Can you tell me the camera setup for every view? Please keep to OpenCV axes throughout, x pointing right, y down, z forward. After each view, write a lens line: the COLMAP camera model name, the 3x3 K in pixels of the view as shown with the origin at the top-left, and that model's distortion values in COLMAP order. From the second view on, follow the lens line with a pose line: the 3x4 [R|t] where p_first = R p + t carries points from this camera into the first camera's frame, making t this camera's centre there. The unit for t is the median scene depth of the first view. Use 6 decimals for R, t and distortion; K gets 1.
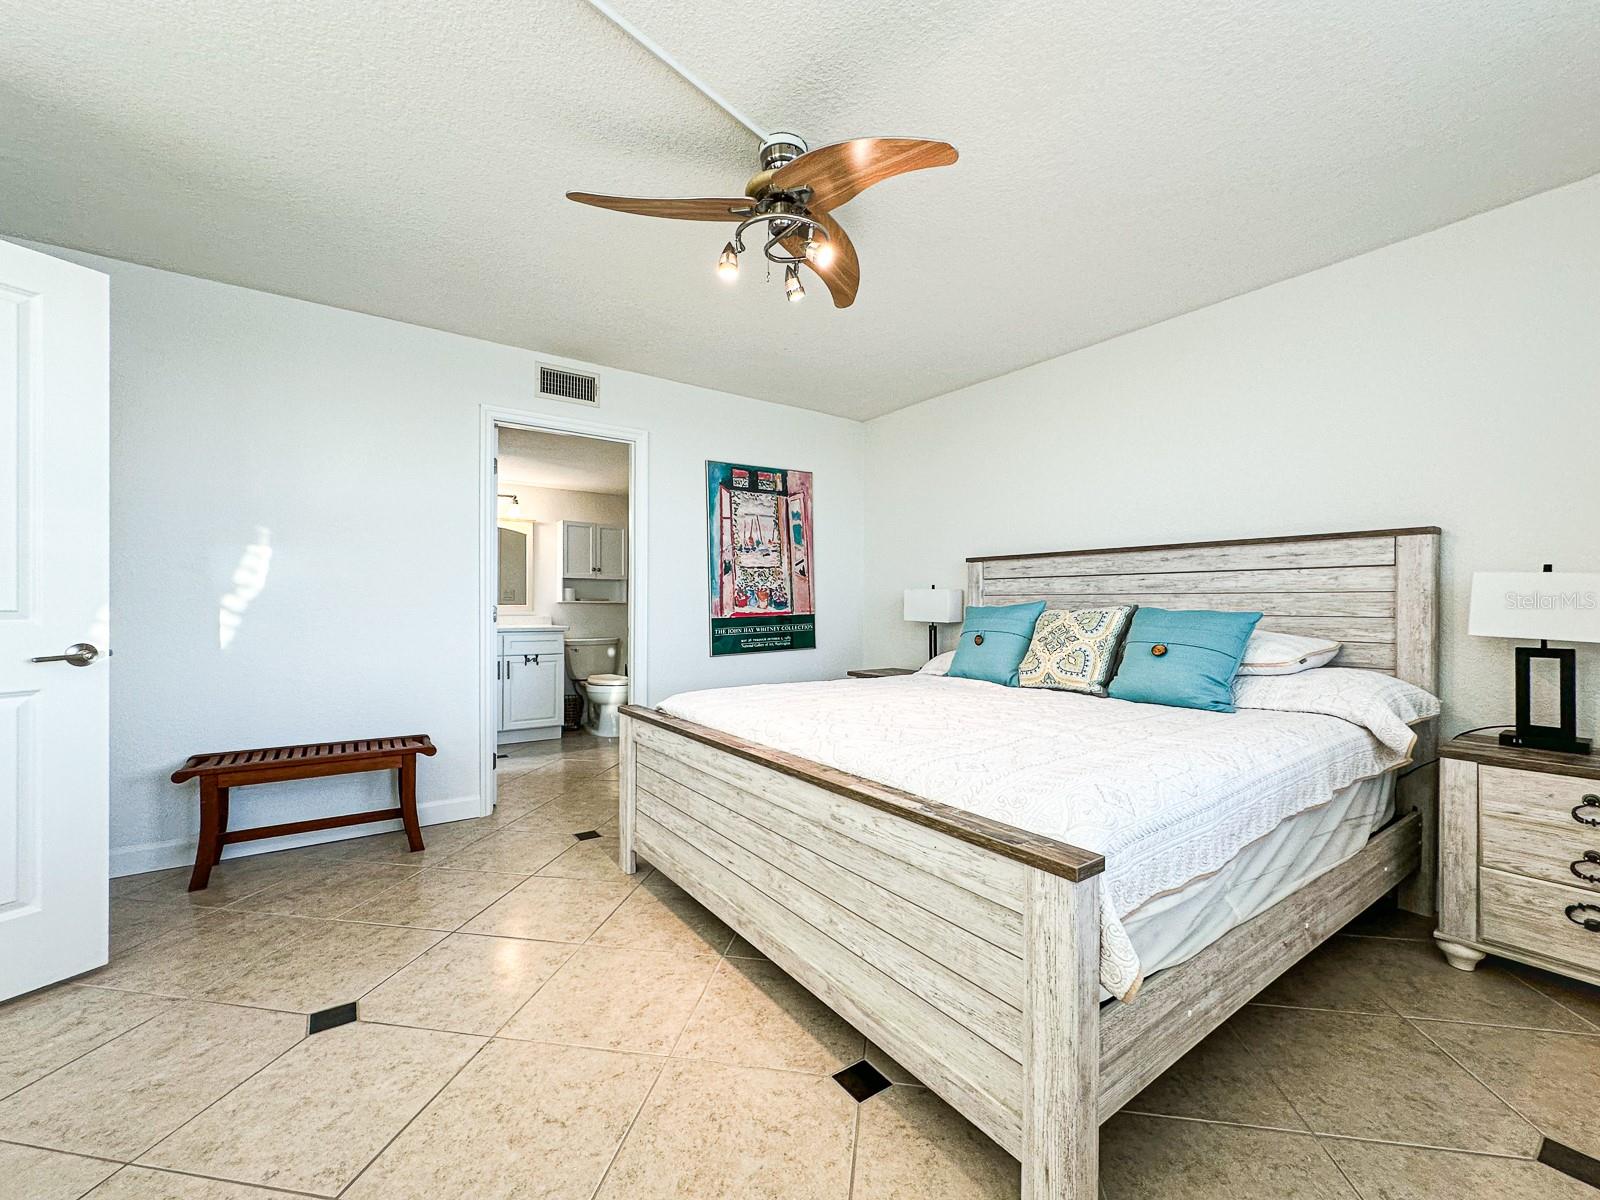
lens RADIAL K [[657.5, 0, 794.6], [0, 657.5, 596.1], [0, 0, 1]] dist [-0.000052, -0.000611]
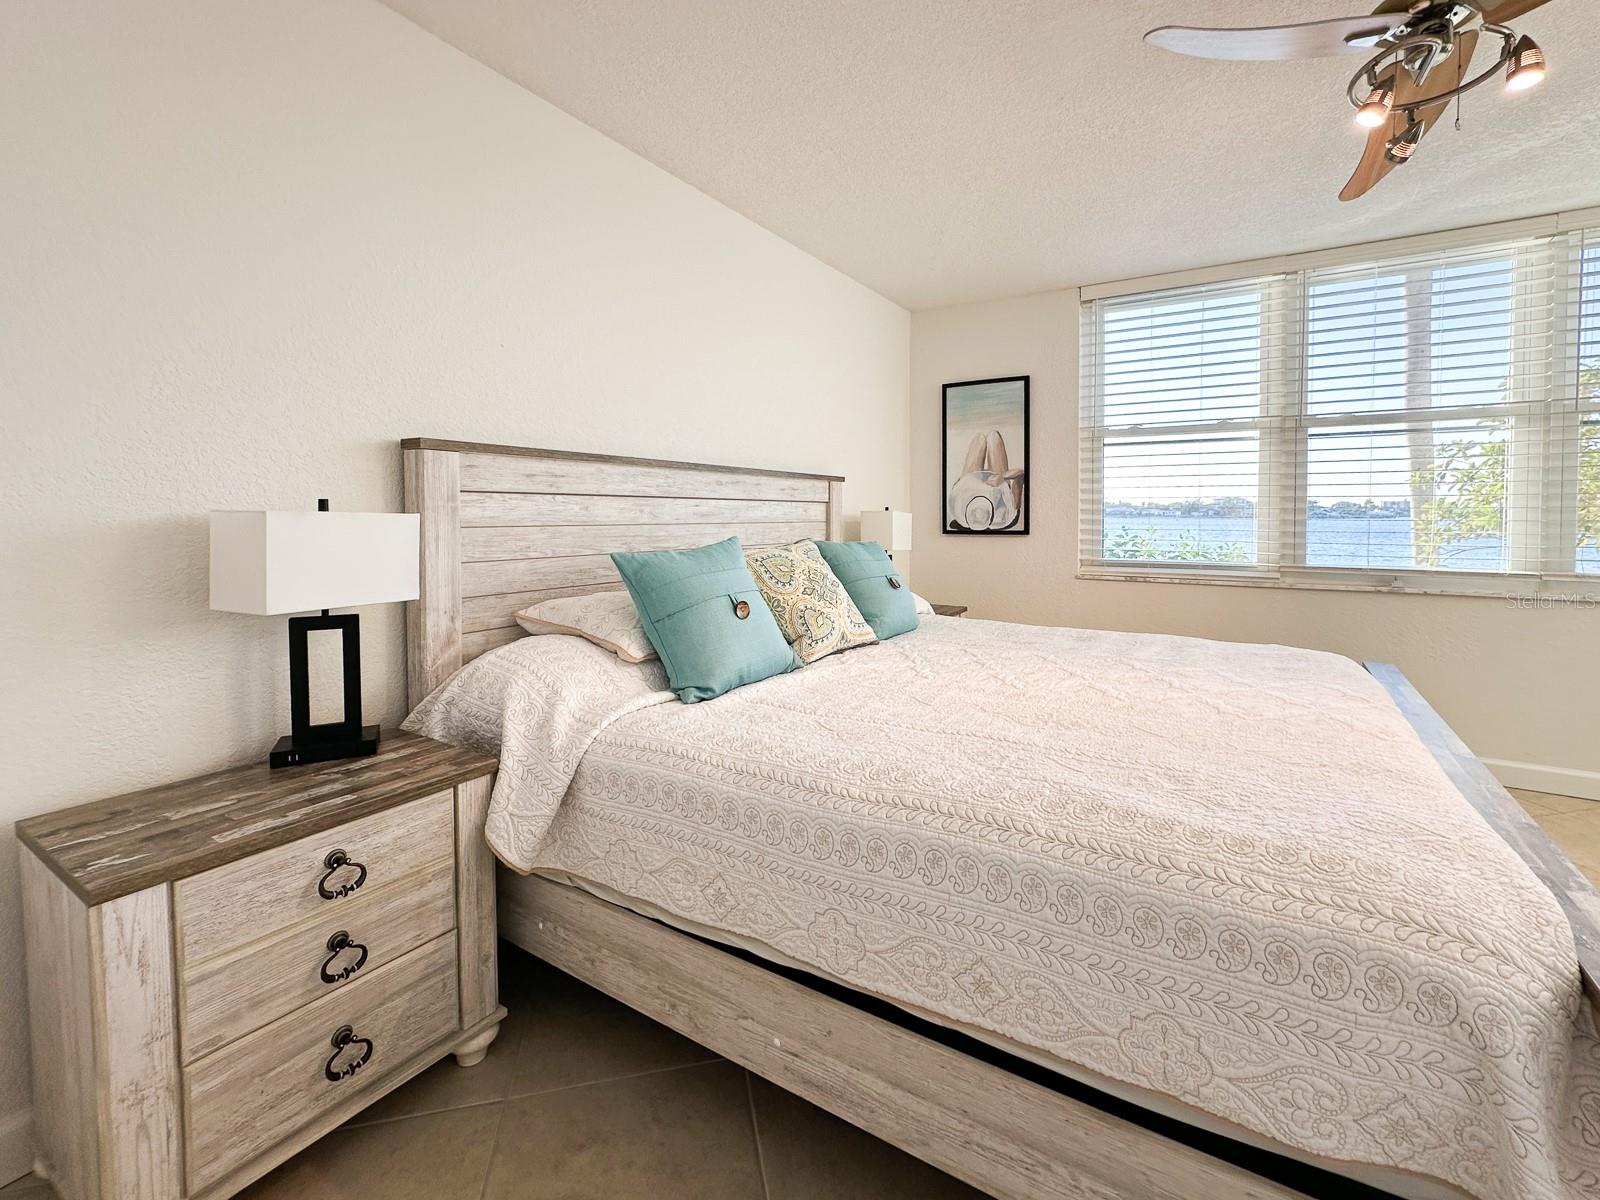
lens RADIAL K [[702.3, 0, 798.5], [0, 702.3, 530.6], [0, 0, 1]] dist [-0.004599, 0.000938]
pose [[-0.390145, -0.029905, 0.920268, -0.246865], [-0.015975, 0.999542, 0.025708, -0.015279], [-0.920615, -0.004671, -0.390444, 0.992697]]
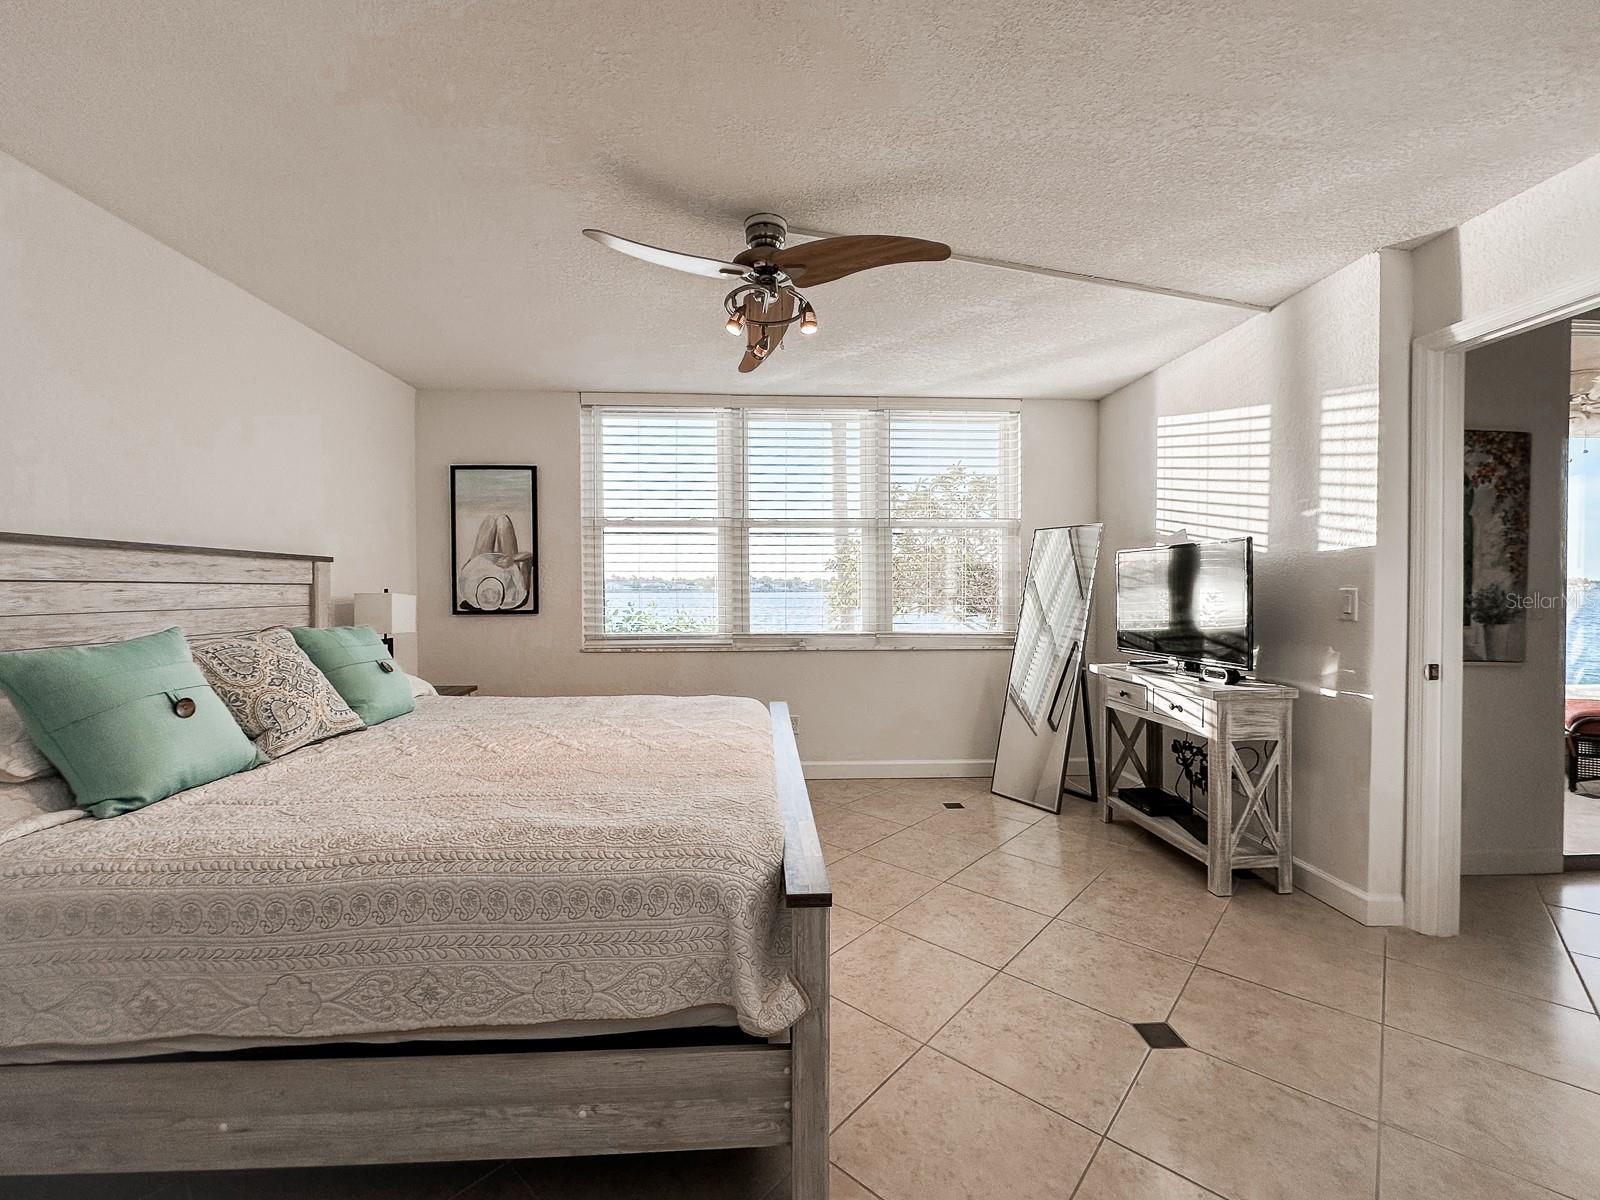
lens RADIAL K [[707.9, 0, 776.6], [0, 707.9, 592.4], [0, 0, 1]] dist [-0.001792, 0.000770]
pose [[-0.841805, -0.008909, 0.539708, -0.348244], [-0.011249, 0.999936, -0.001040, -0.024702], [-0.539664, -0.006947, -0.841852, 1.015372]]
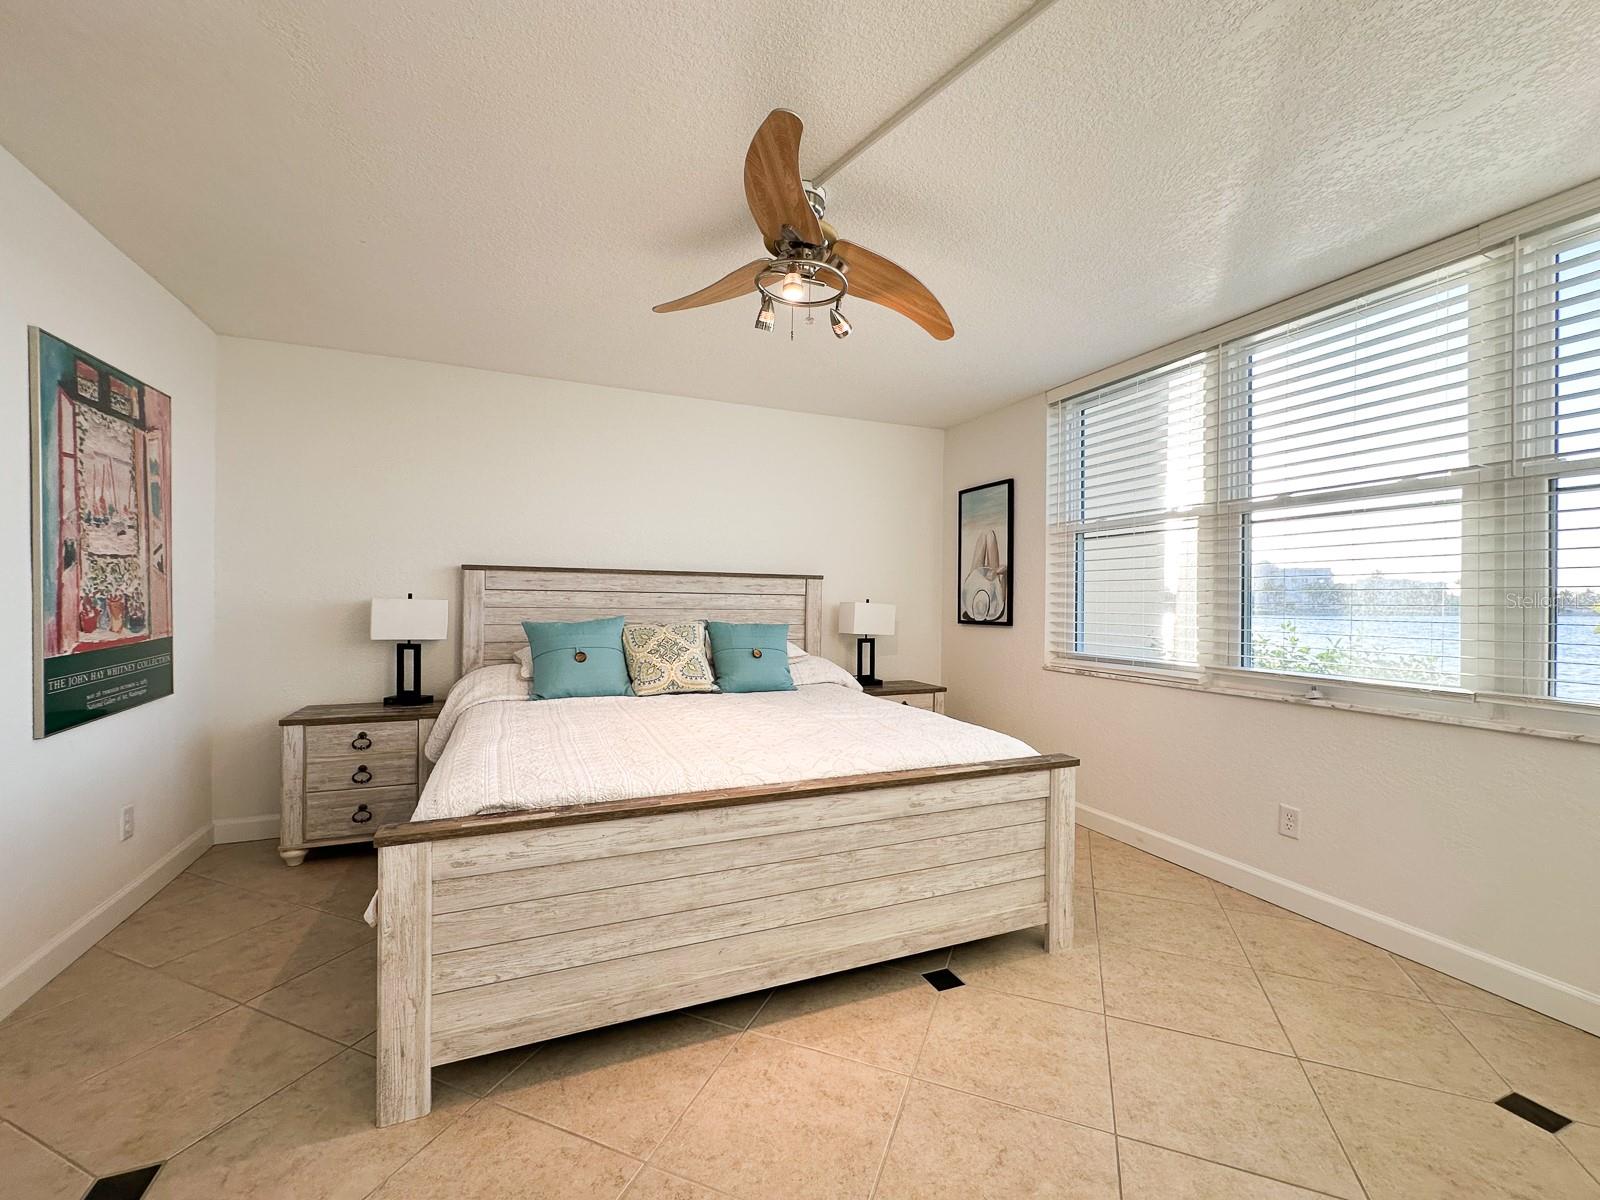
lens RADIAL K [[657.5, 0, 786.4], [0, 657.5, 594.5], [0, 0, 1]] dist [-0.000052, -0.000611]
pose [[0.227788, 0.005907, 0.973693, -0.514381], [-0.023844, 0.999716, -0.000487, -0.028770], [-0.973419, -0.023106, 0.227864, 0.392832]]
